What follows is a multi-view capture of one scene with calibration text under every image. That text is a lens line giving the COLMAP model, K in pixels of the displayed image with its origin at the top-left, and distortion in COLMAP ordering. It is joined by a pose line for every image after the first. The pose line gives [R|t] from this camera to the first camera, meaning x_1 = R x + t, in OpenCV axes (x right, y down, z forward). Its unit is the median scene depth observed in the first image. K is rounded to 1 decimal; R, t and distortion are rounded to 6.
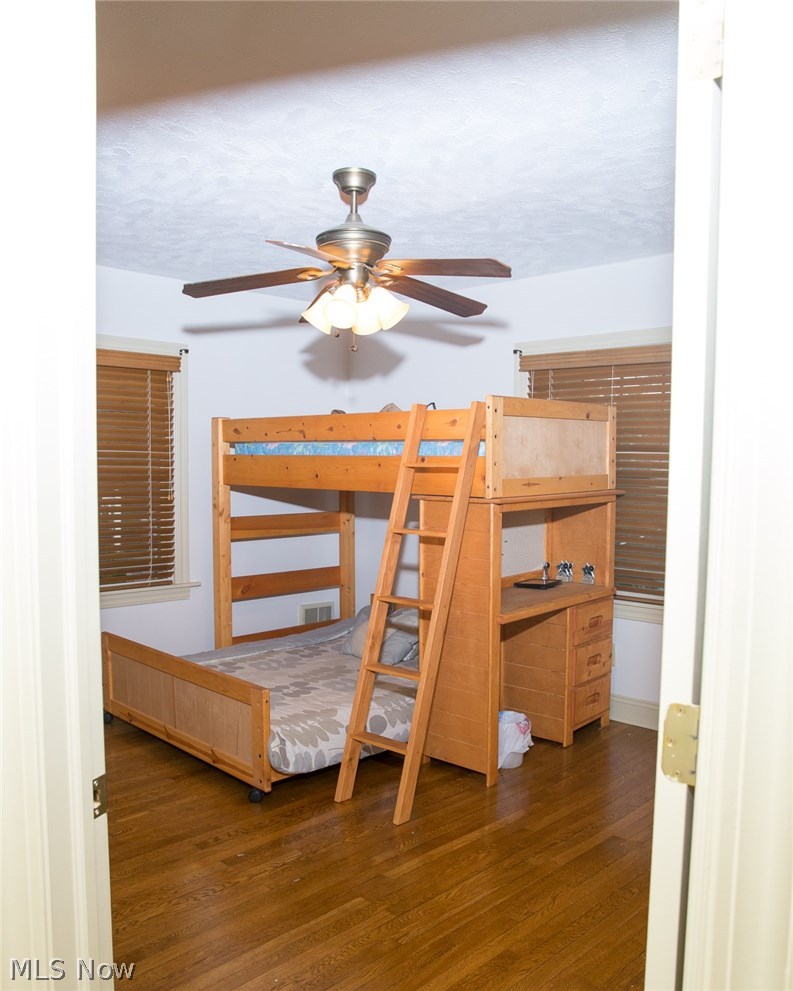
lens RADIAL K [[833.5, 0, 395.1], [0, 833.5, 495.5], [0, 0, 1]] dist [0.052542, 0.000954]
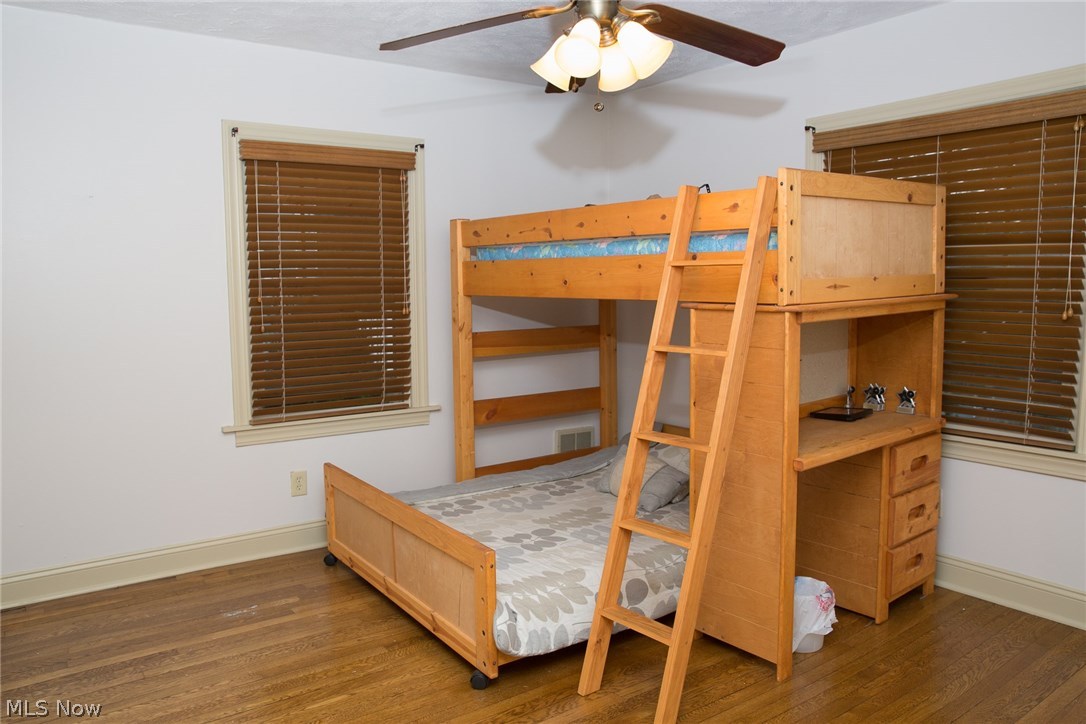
lens RADIAL K [[753.7, 0, 536.4], [0, 753.7, 347.6], [0, 0, 1]] dist [-0.059622, 0.010413]
pose [[0.984350, -0.004274, -0.176170, 0.011060], [0.012355, 0.998920, 0.044797, 0.007985], [0.175788, -0.046273, 0.983340, 0.266174]]
